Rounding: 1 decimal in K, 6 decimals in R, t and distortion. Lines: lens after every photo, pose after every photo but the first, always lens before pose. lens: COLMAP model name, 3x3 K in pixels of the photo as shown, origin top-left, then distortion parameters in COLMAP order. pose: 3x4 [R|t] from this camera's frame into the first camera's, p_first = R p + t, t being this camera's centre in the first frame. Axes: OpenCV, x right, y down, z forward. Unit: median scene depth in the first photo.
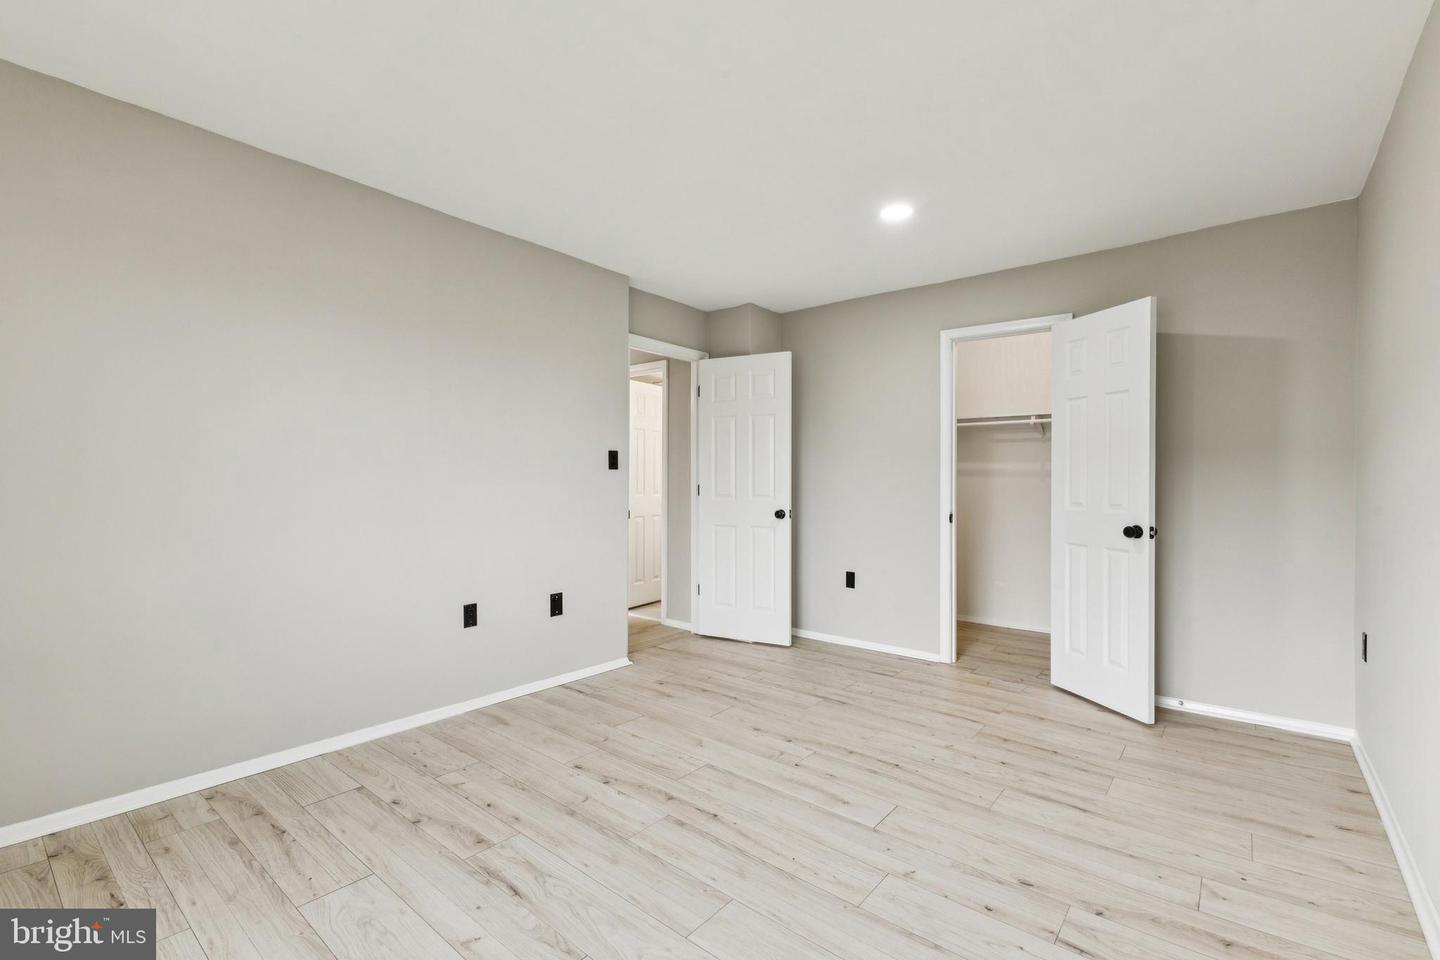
lens RADIAL K [[630.2, 0, 720.0], [0, 630.2, 480.0], [0, 0, 1]] dist [0.014131, -0.000058]
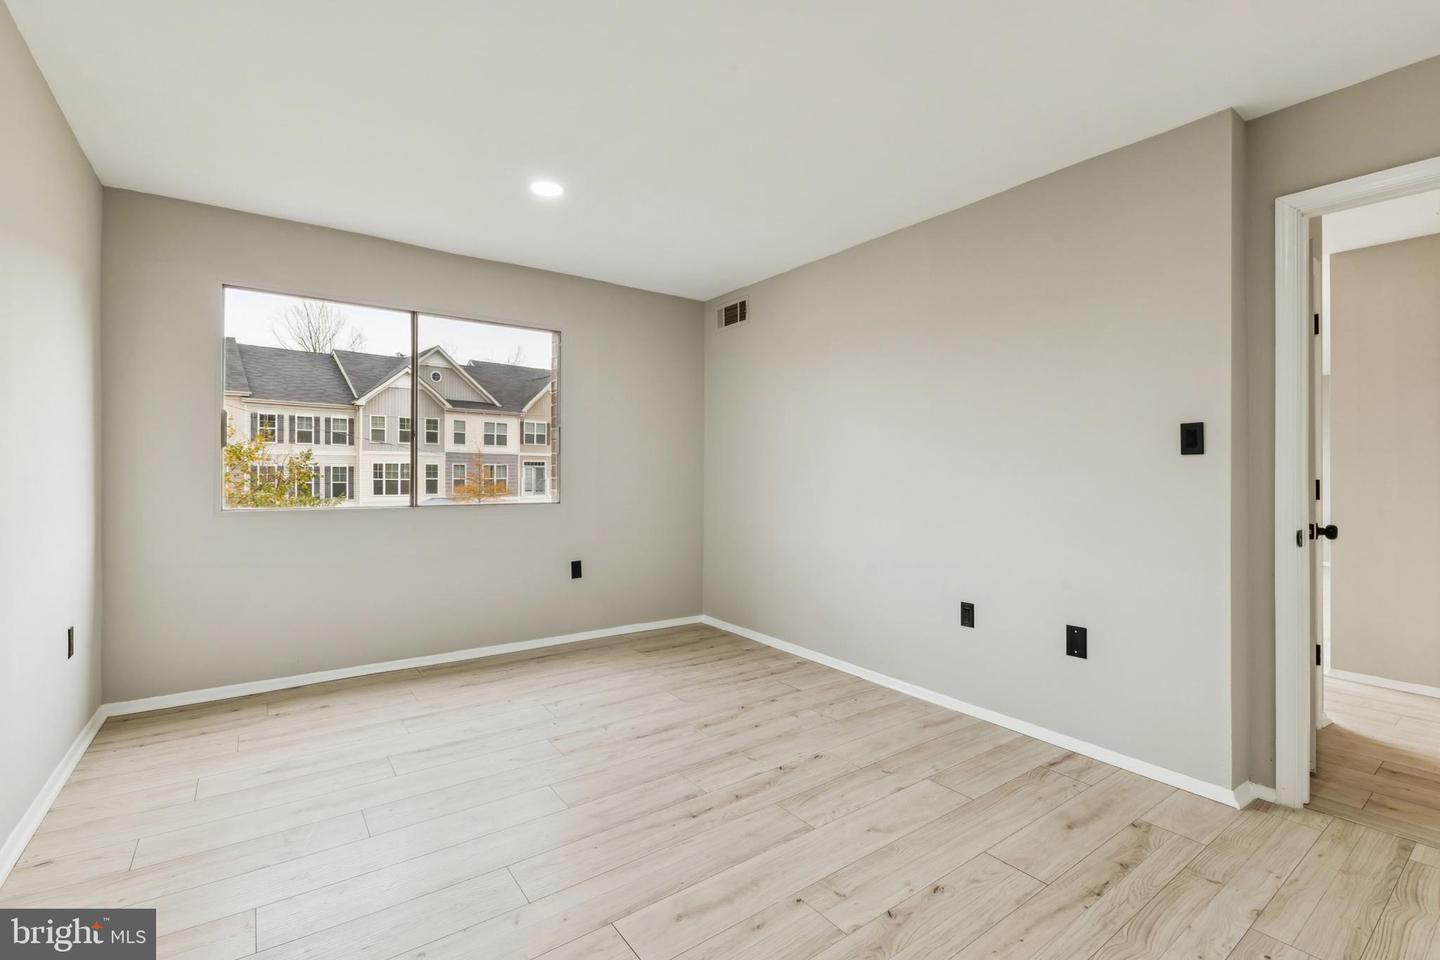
lens RADIAL K [[640.0, 0, 715.5], [0, 640.0, 476.1], [0, 0, 1]] dist [-0.000329, 0.000030]
pose [[-0.252596, -0.004262, -0.967563, 0.721224], [-0.004727, 0.999984, -0.003171, 0.011338], [0.967560, 0.003773, -0.252612, 0.990023]]
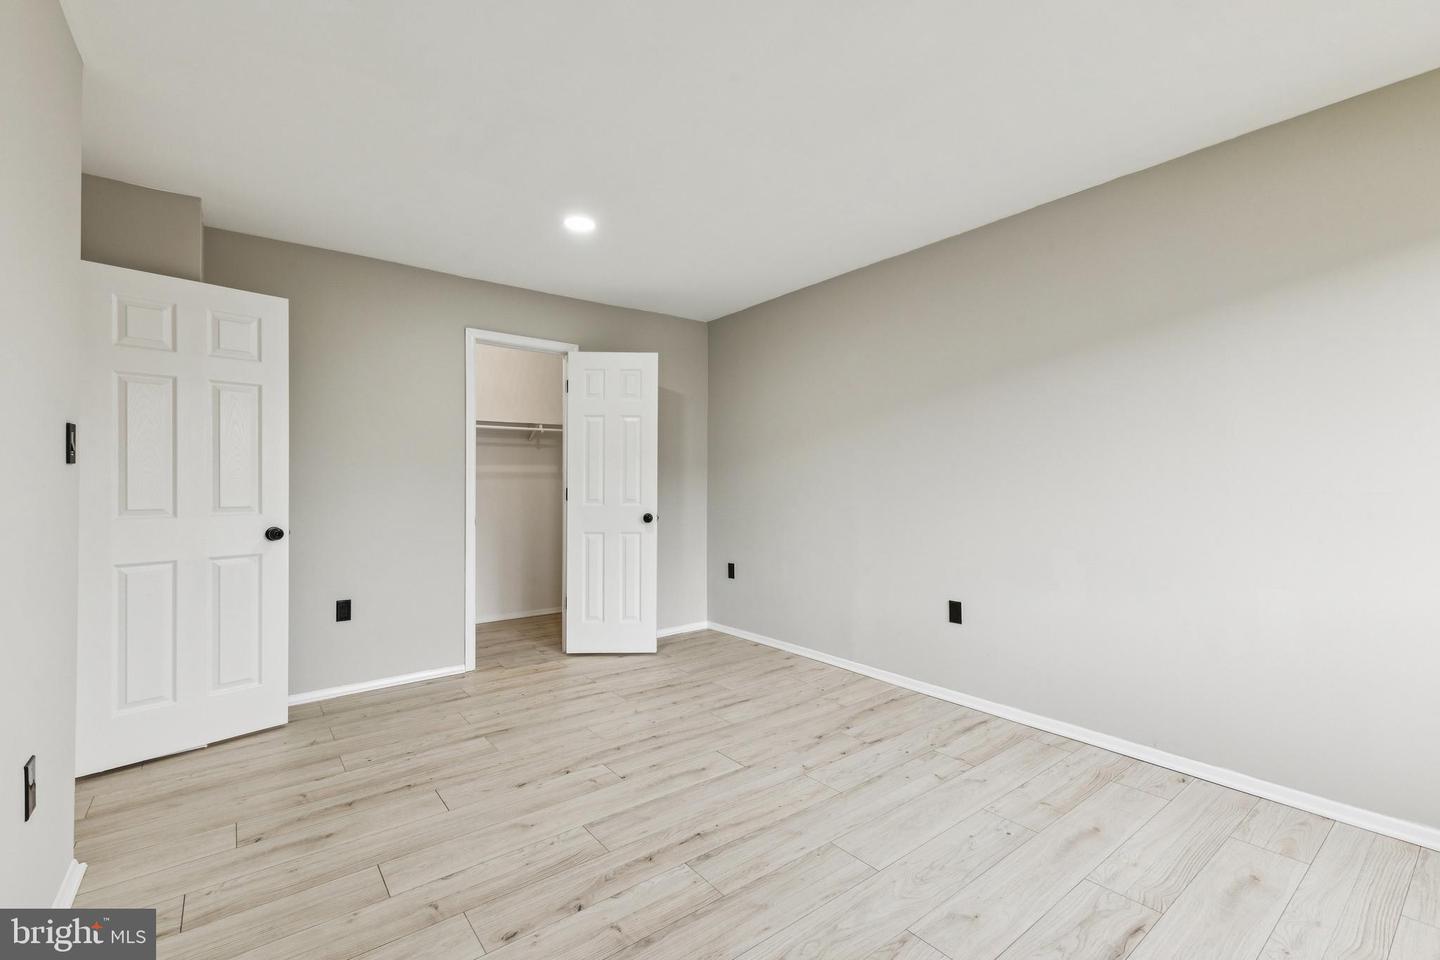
lens RADIAL K [[630.2, 0, 720.0], [0, 630.2, 480.0], [0, 0, 1]] dist [0.014131, -0.000058]
pose [[0.216112, -0.002410, 0.976366, -0.723576], [0.003671, 0.999992, 0.001656, -0.005238], [-0.976362, 0.003226, 0.216119, 0.589446]]
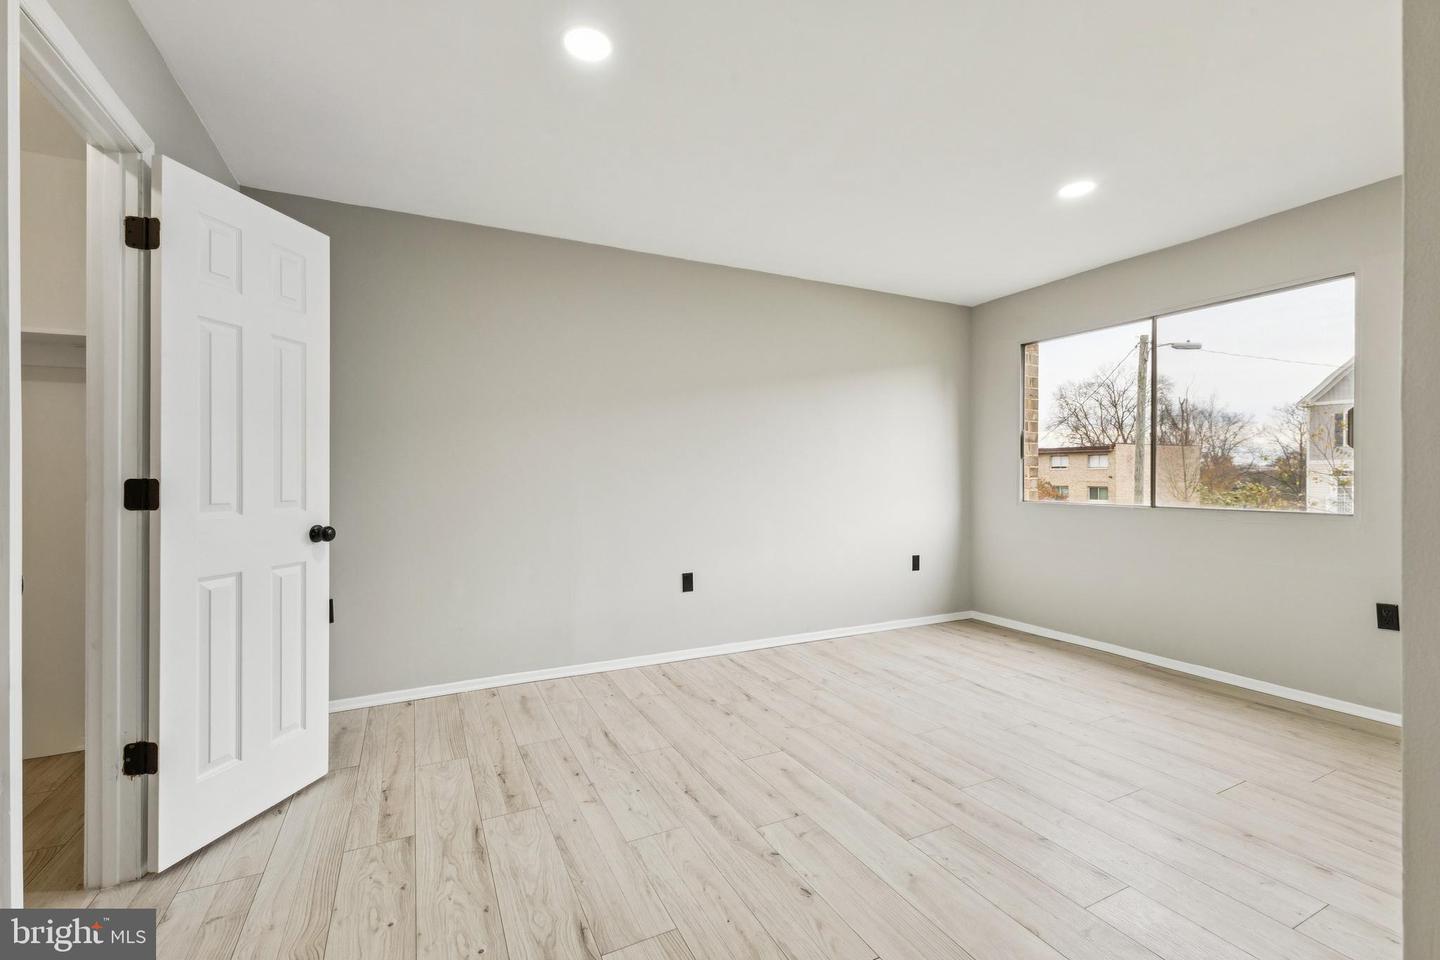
lens RADIAL K [[622.9, 0, 733.6], [0, 622.9, 479.2], [0, 0, 1]] dist [0.014283, -0.000005]
pose [[-0.918910, -0.006284, 0.394417, -0.110670], [-0.003774, 0.999967, 0.007139, 0.008831], [-0.394449, 0.005071, -0.918904, 1.625071]]
